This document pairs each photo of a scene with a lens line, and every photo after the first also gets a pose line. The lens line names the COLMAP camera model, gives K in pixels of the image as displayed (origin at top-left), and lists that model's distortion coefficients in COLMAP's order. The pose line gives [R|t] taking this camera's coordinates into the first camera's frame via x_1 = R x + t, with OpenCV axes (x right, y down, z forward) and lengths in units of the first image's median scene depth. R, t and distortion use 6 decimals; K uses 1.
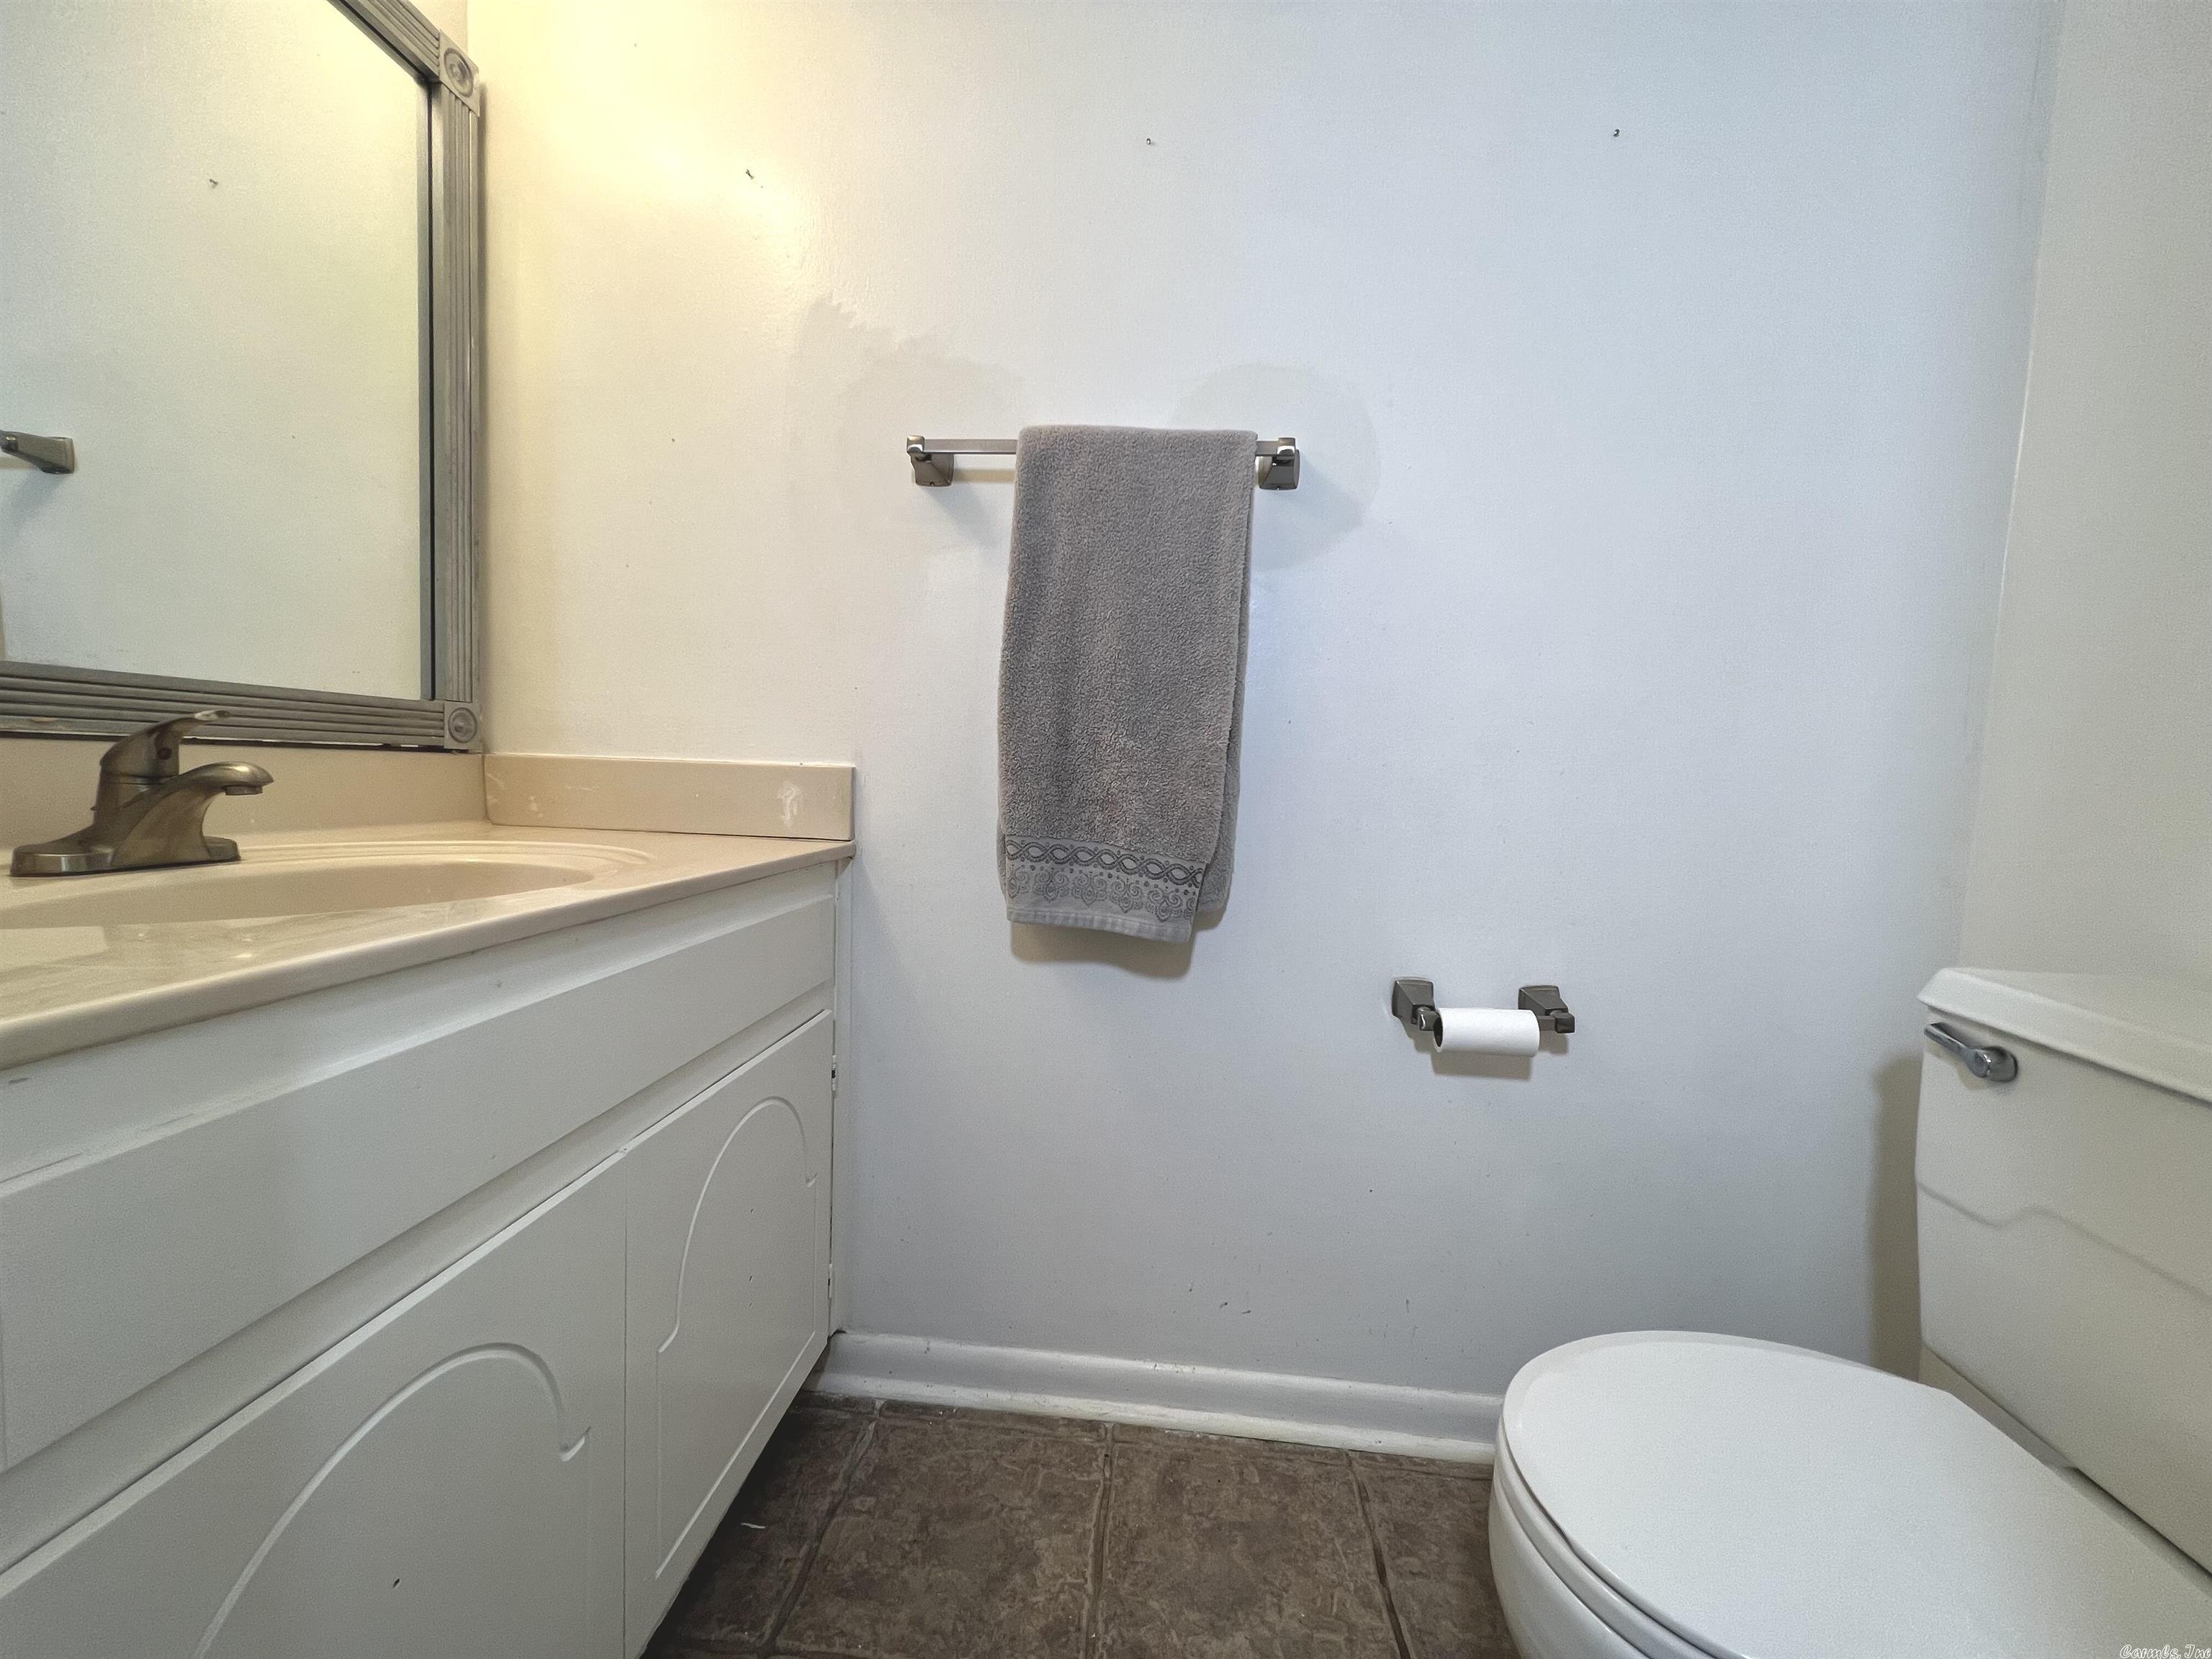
lens RADIAL K [[883.3, 0, 1110.7], [0, 883.3, 827.2], [0, 0, 1]] dist [-0.001840, 0.000684]
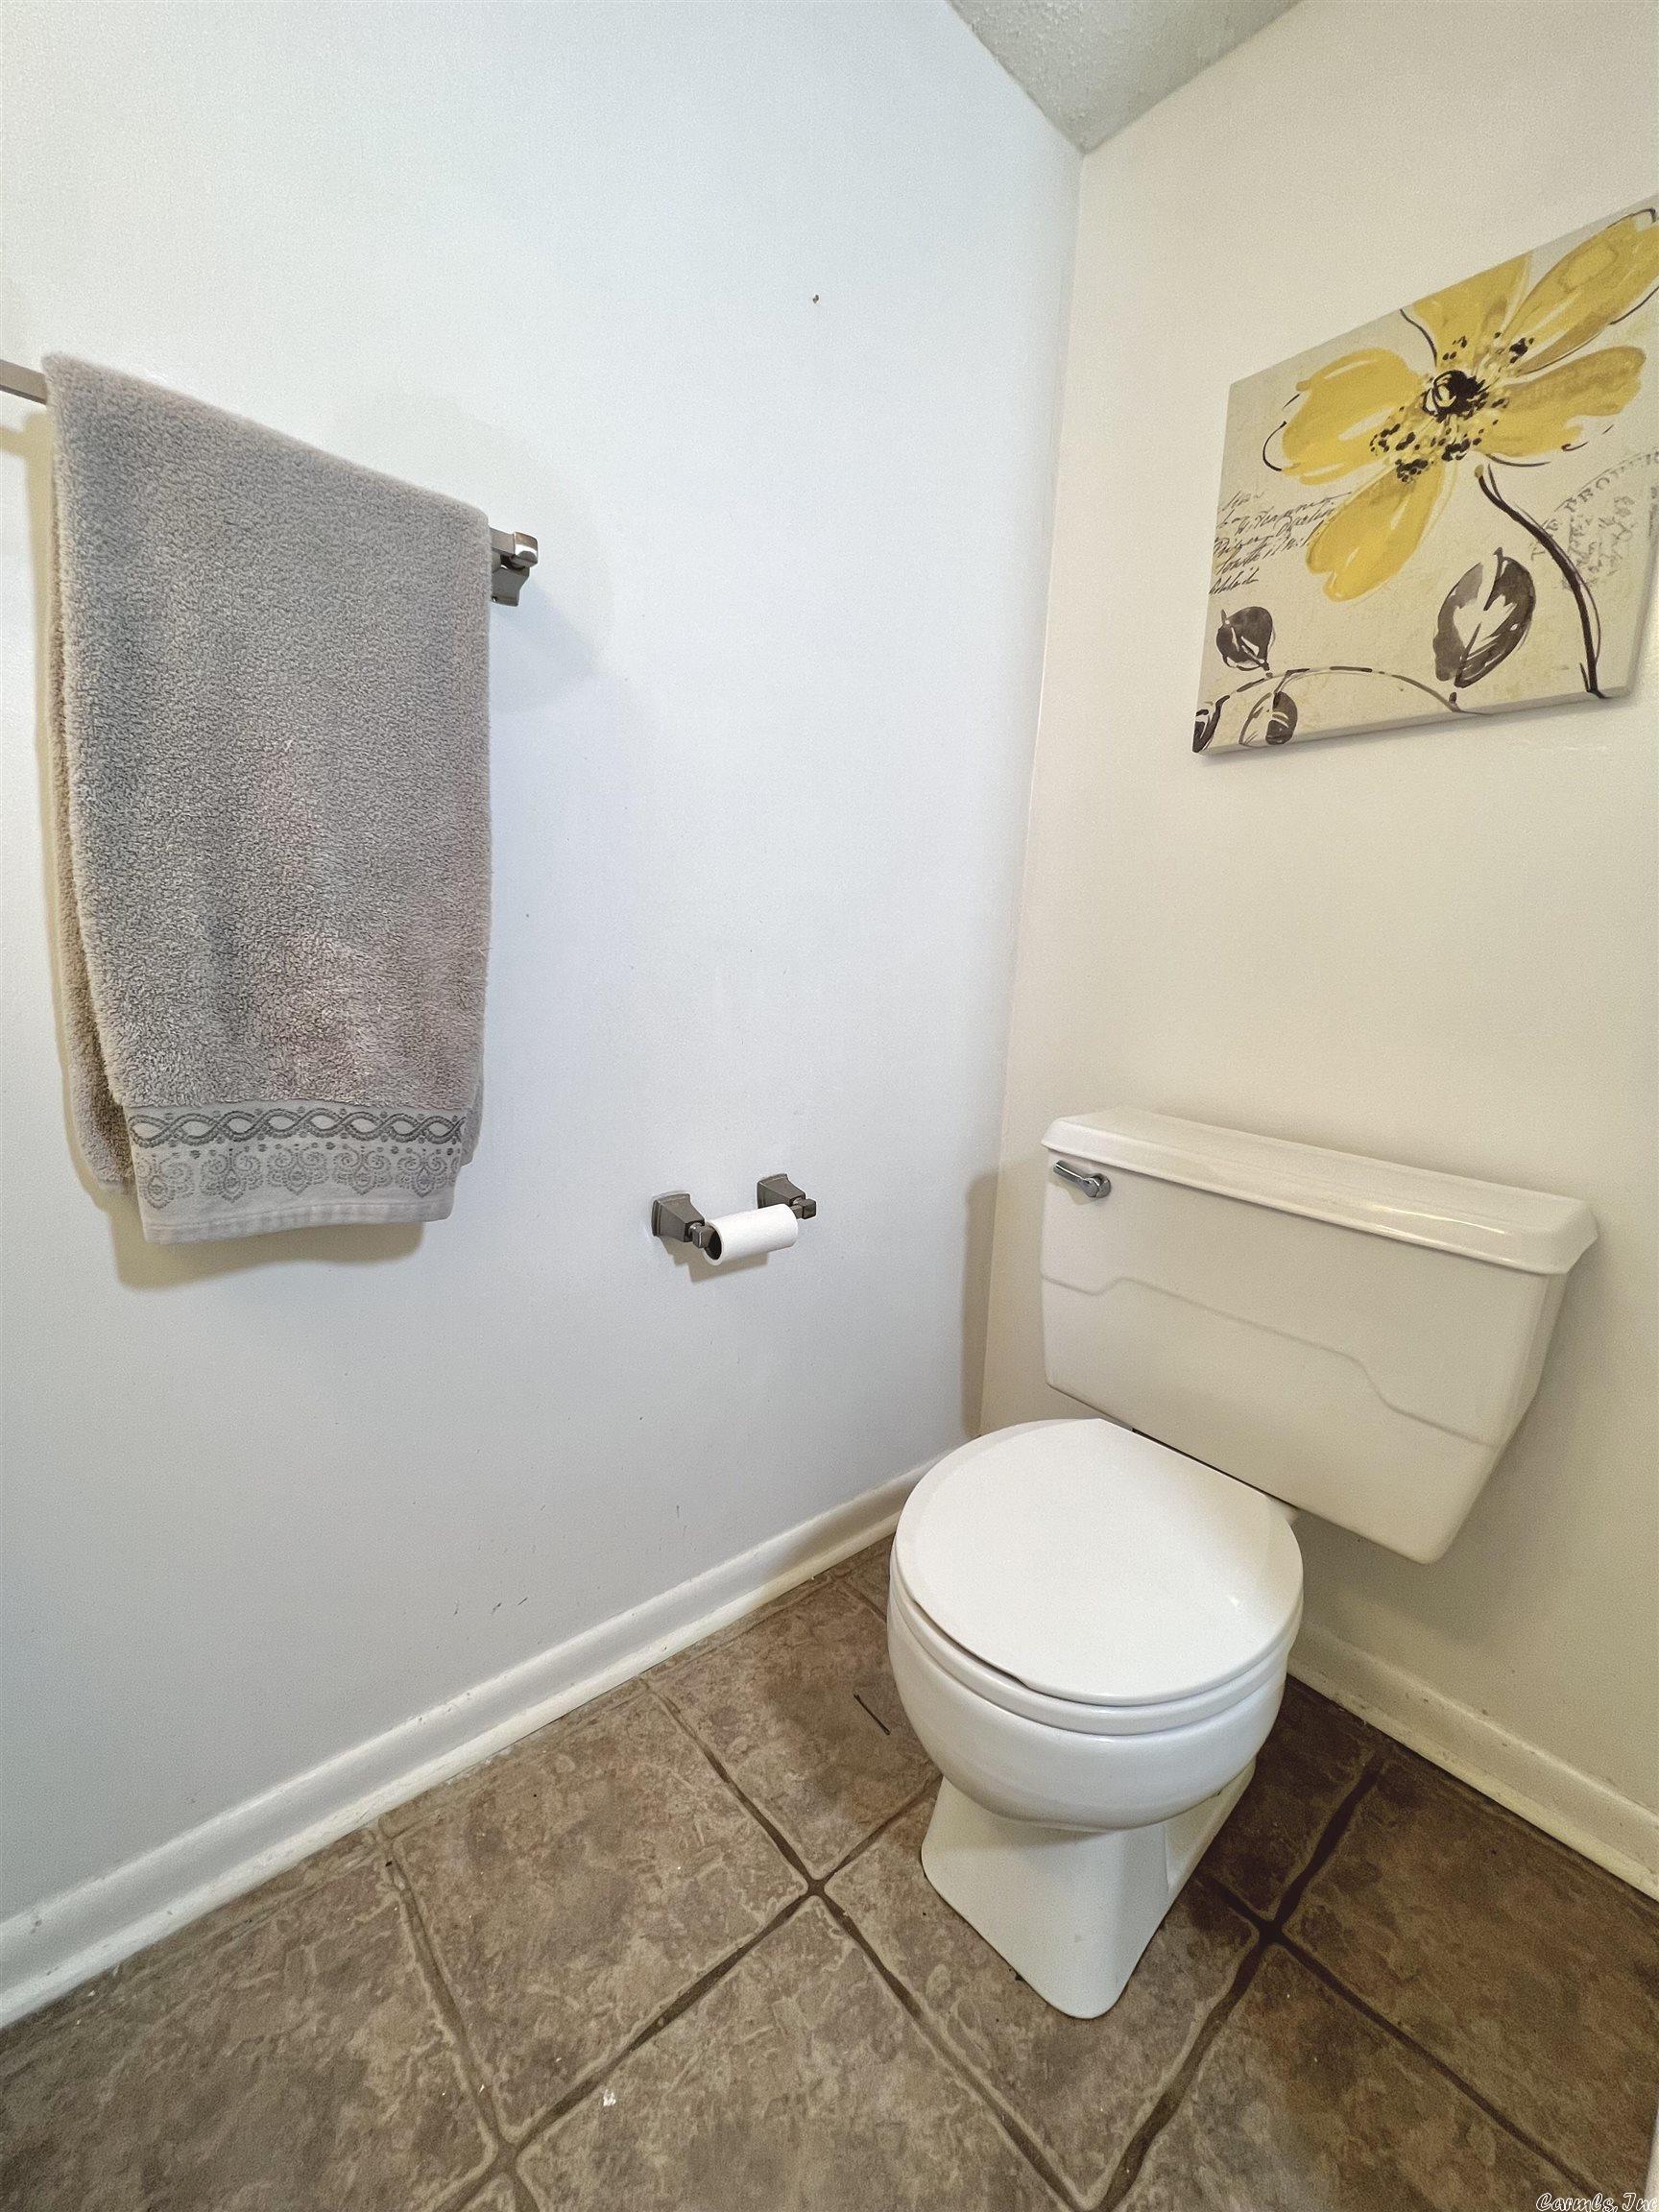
lens RADIAL K [[883.3, 0, 835.0], [0, 883.3, 1102.9], [0, 0, 1]] dist [-0.001840, 0.000684]
pose [[0.693471, -0.132538, 0.708189, -0.212323], [0.028862, 0.987256, 0.156502, -0.074535], [-0.719906, -0.088090, 0.688459, 0.252560]]
